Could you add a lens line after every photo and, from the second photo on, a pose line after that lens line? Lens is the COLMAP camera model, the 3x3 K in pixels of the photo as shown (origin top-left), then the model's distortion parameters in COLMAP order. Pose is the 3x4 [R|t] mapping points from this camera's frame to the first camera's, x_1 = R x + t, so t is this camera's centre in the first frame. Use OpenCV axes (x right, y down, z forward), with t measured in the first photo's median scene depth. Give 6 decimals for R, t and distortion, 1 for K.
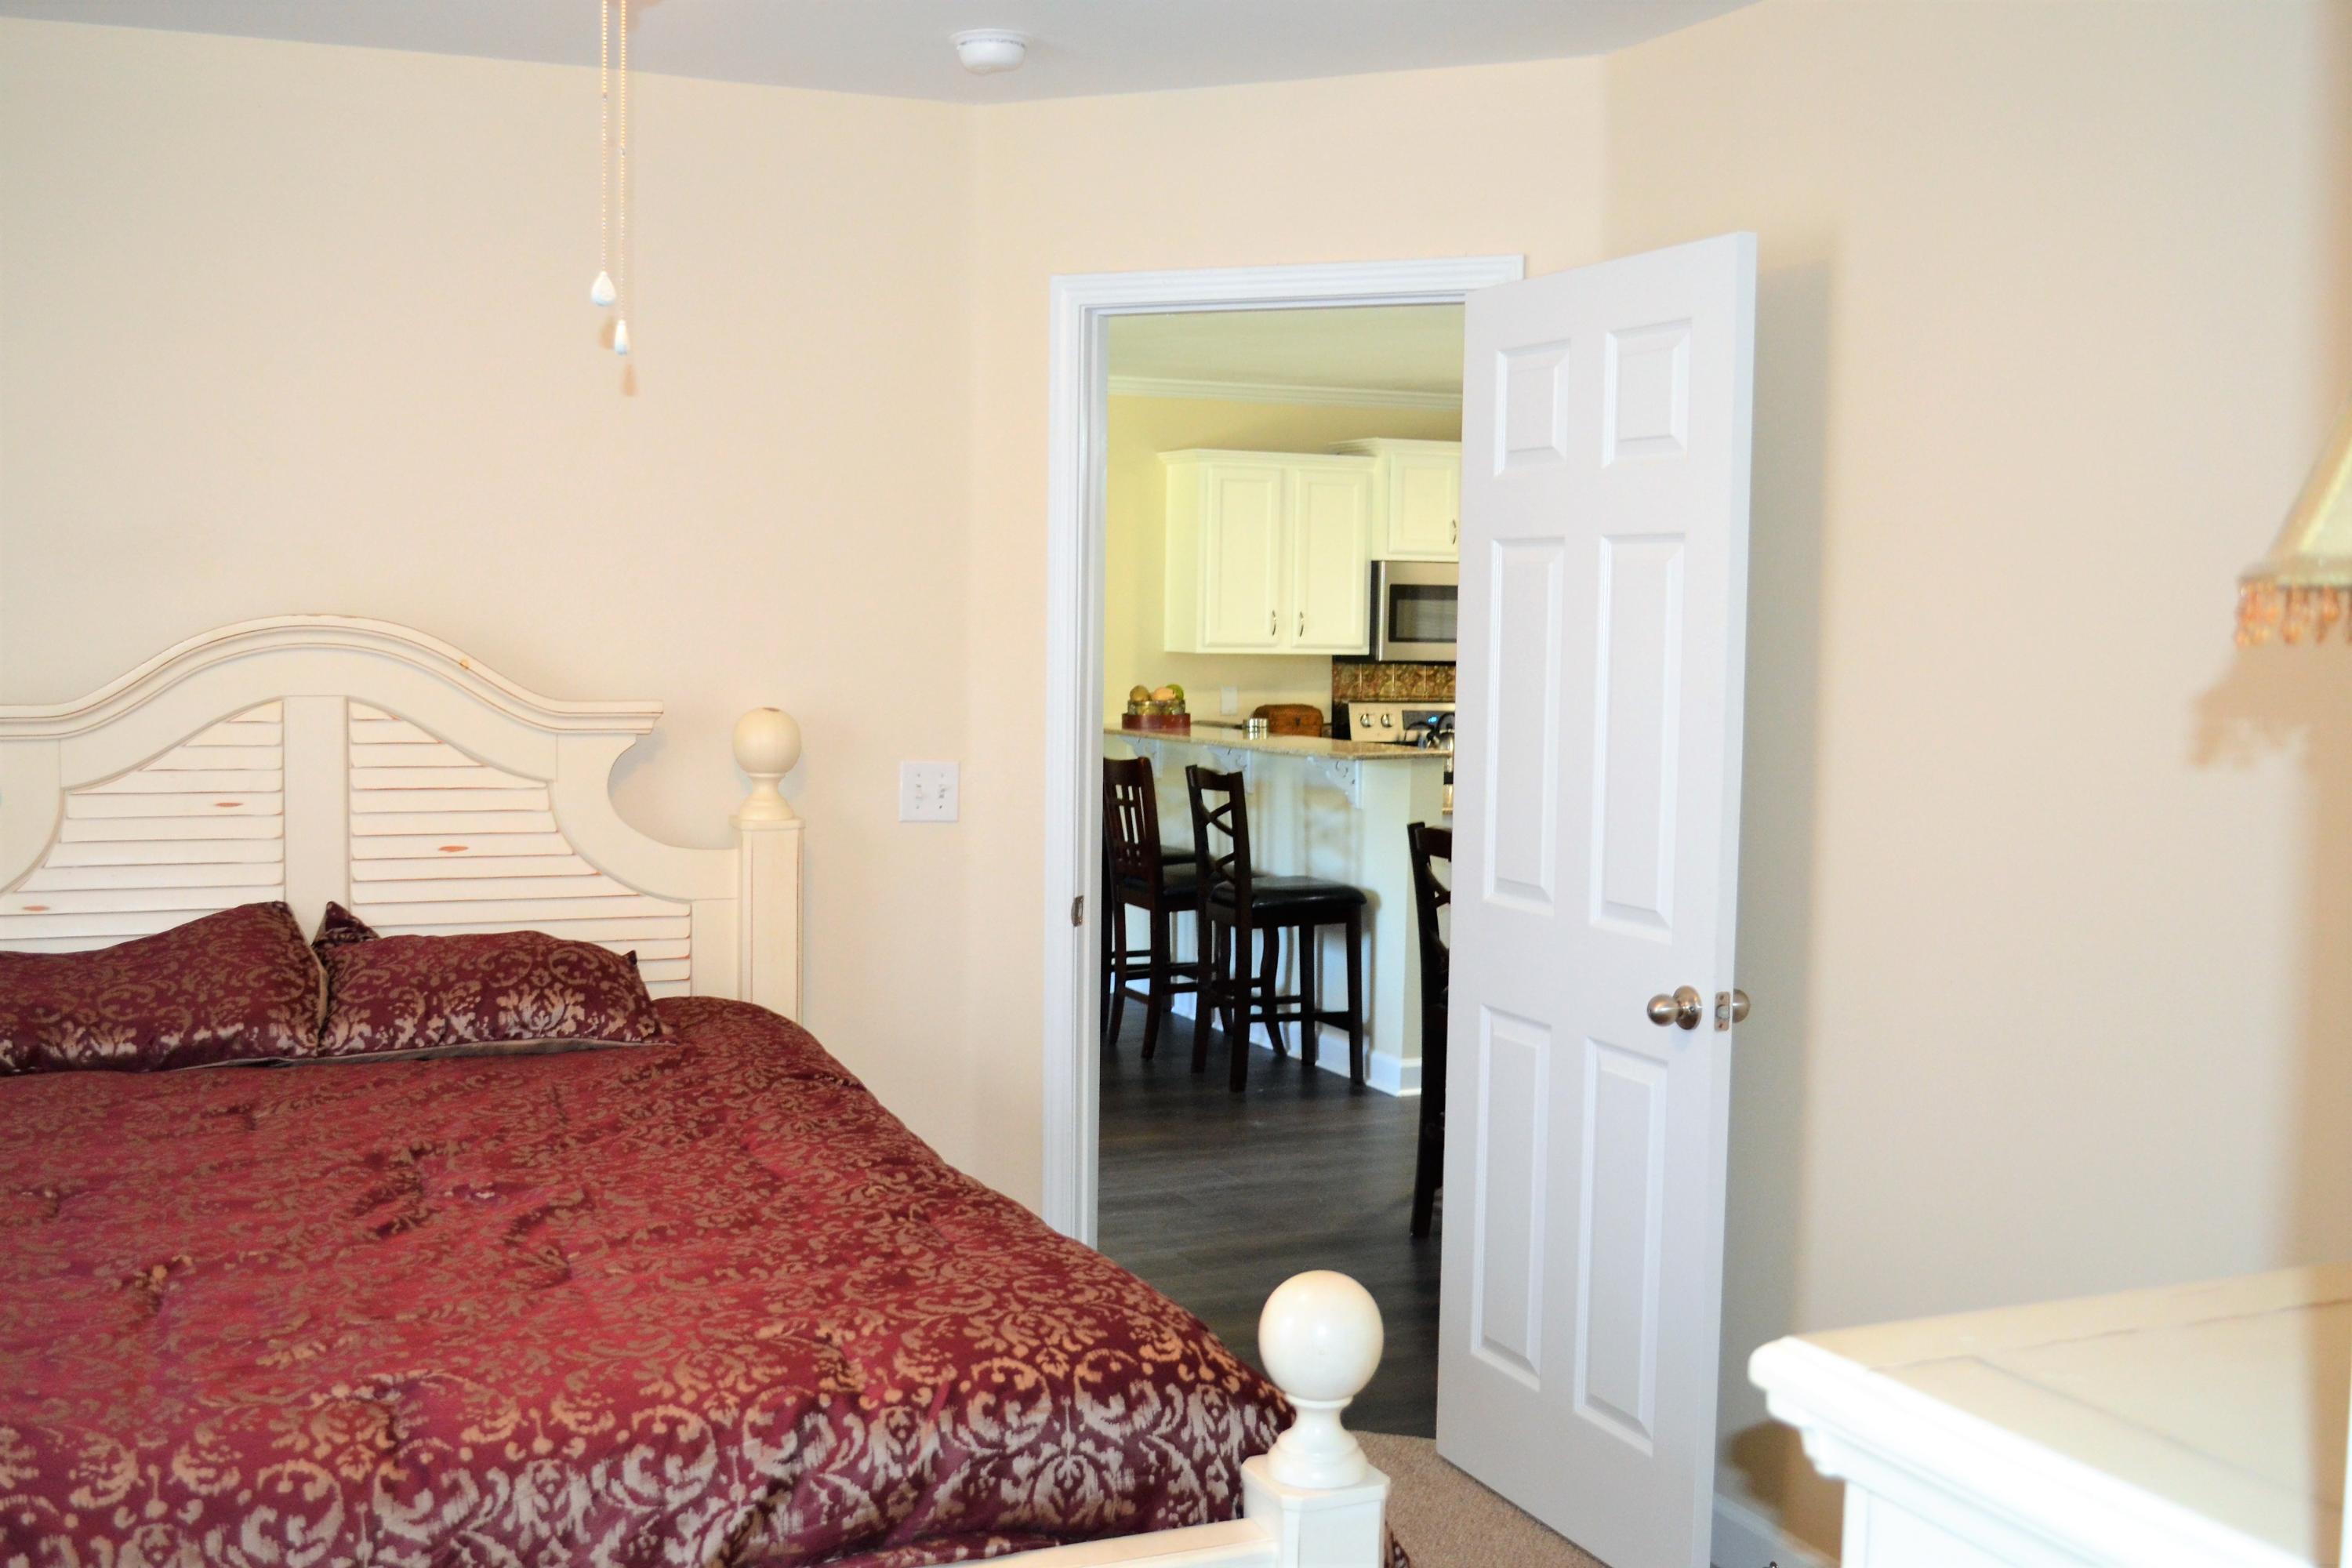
lens RADIAL K [[2390.9, 0, 1149.8], [0, 2390.9, 786.2], [0, 0, 1]] dist [-0.070993, 0.030189]
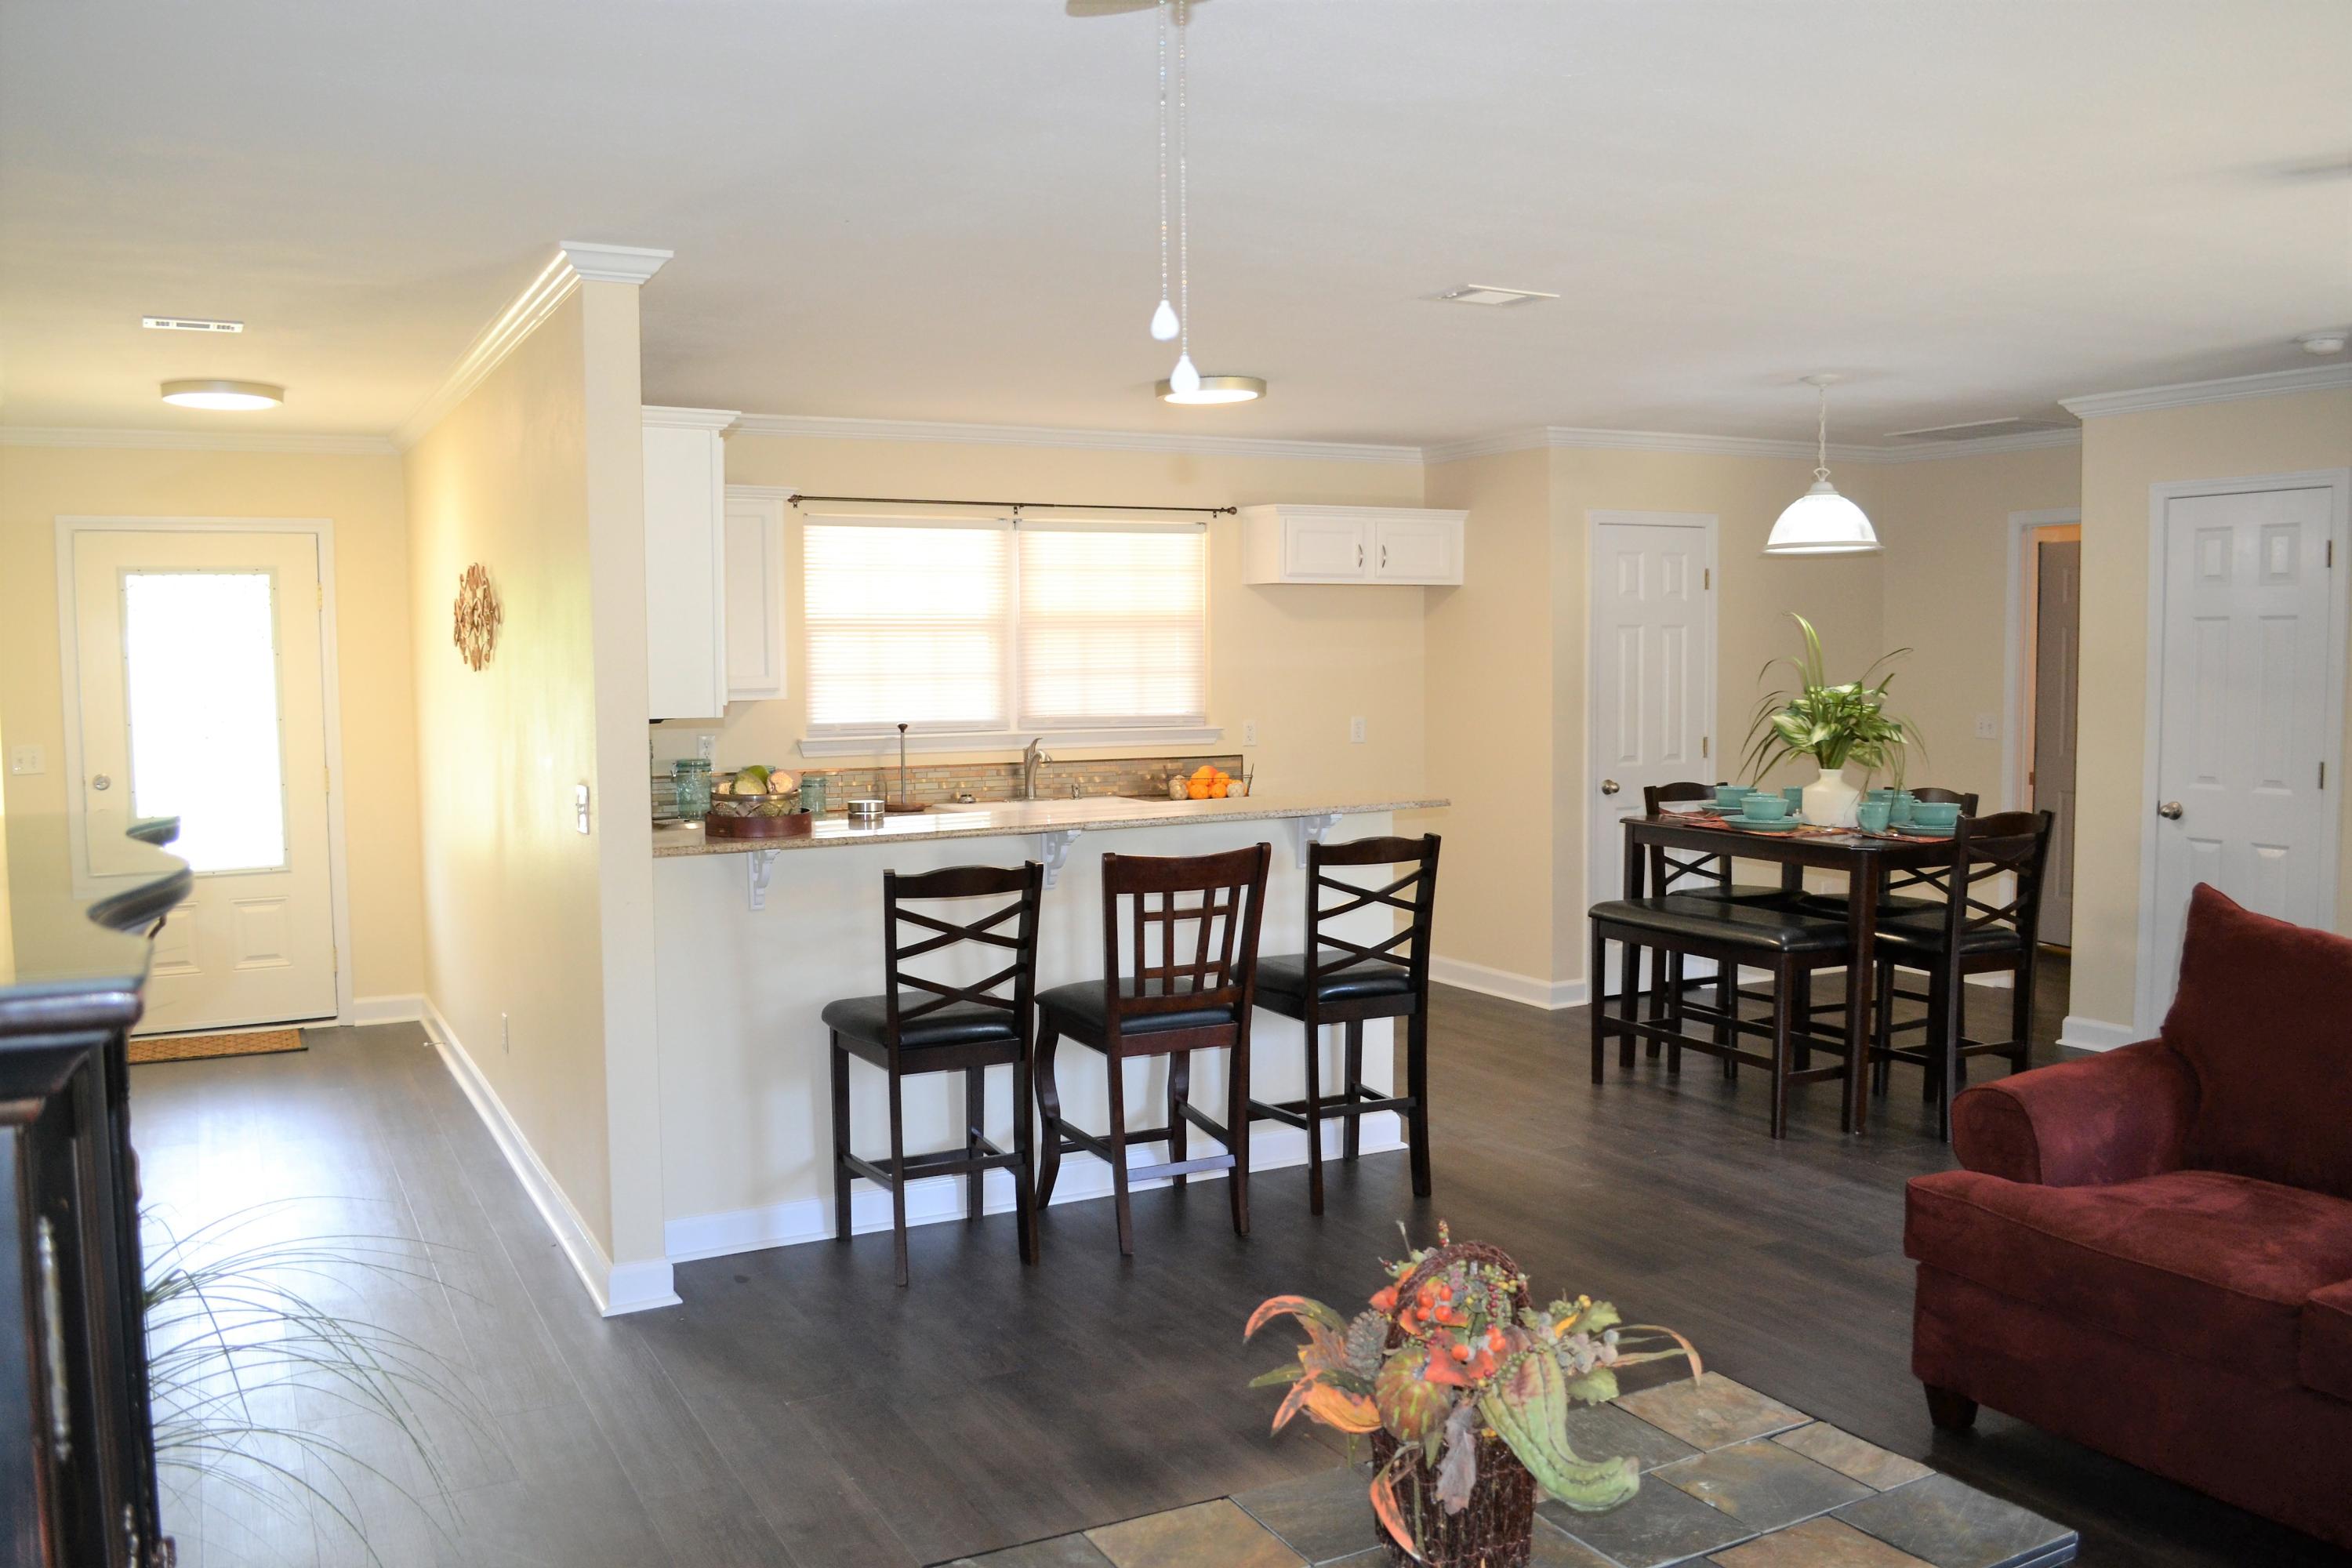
lens RADIAL K [[1880.0, 0, 1149.8], [0, 1880.0, 788.9], [0, 0, 1]] dist [-0.081610, 0.003304]
pose [[-0.068137, -0.083338, 0.994189, -0.501144], [0.075800, 0.993192, 0.088449, -0.071911], [-0.994792, 0.081386, -0.061356, 0.901221]]
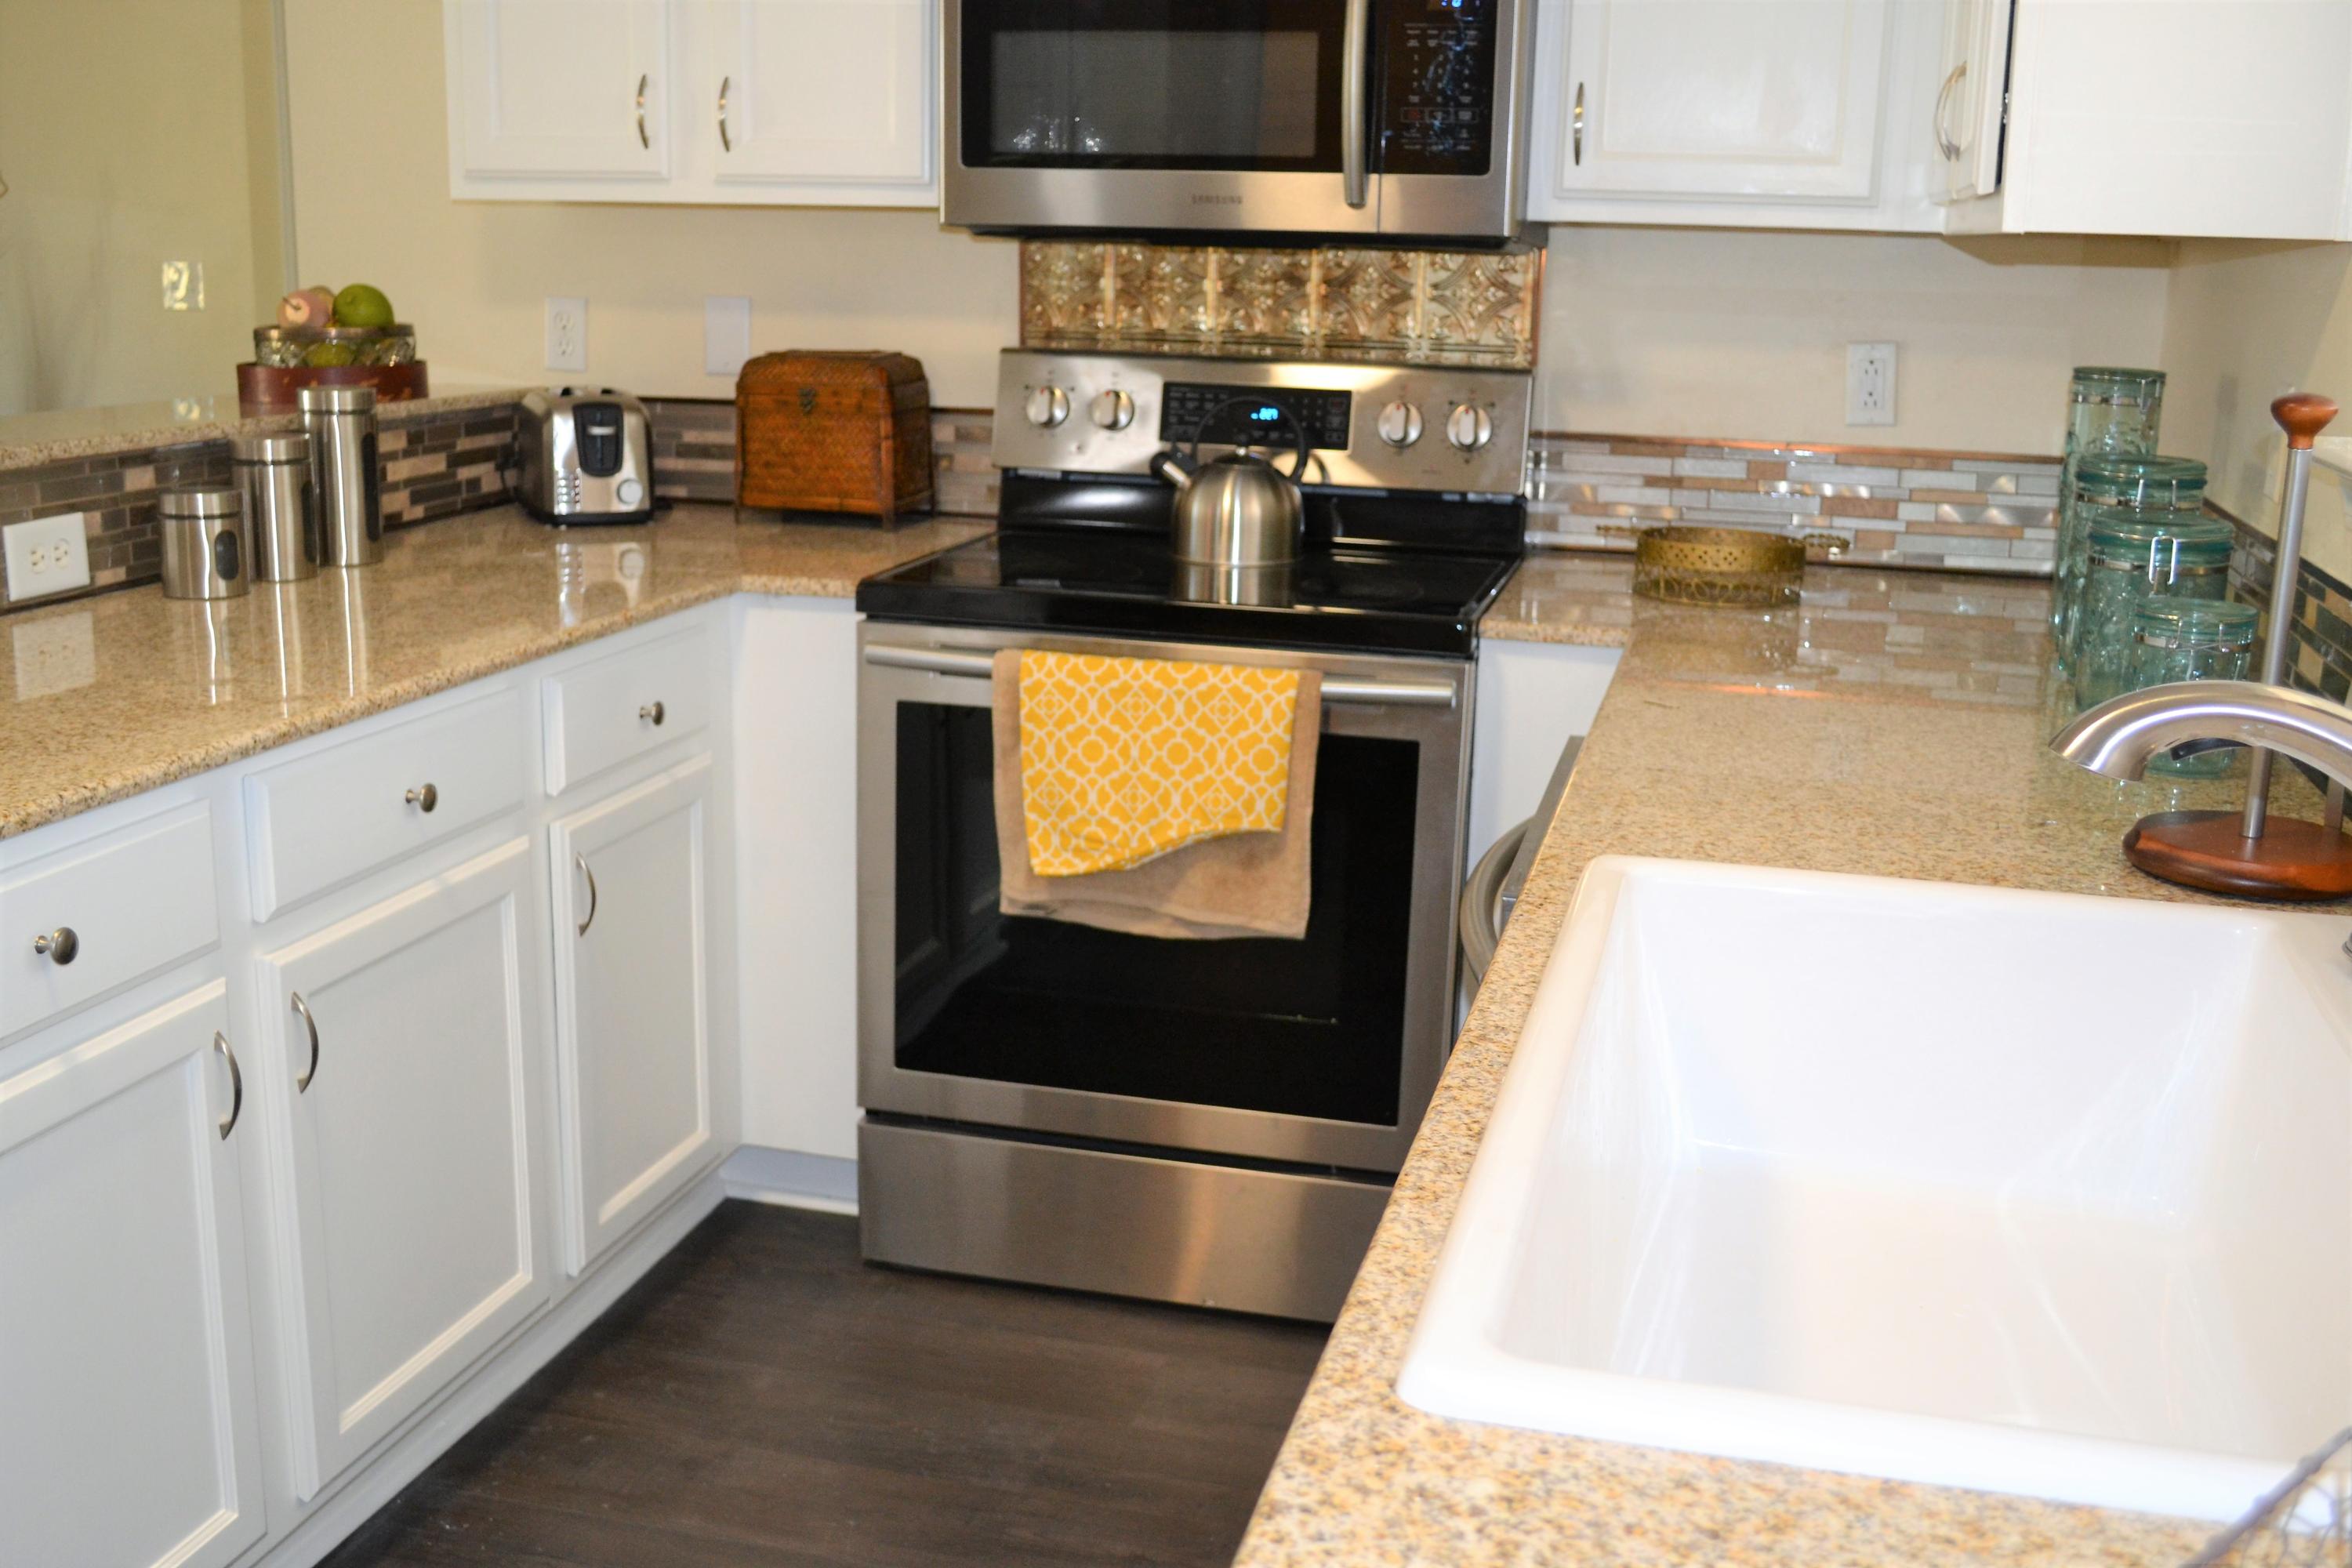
lens RADIAL K [[2390.9, 0, 1149.8], [0, 2390.9, 786.2], [0, 0, 1]] dist [-0.070993, 0.030189]
pose [[0.783092, 0.147824, -0.604082, 0.330128], [-0.053926, 0.983822, 0.170842, -0.034404], [0.619564, -0.101209, 0.778394, 0.762465]]
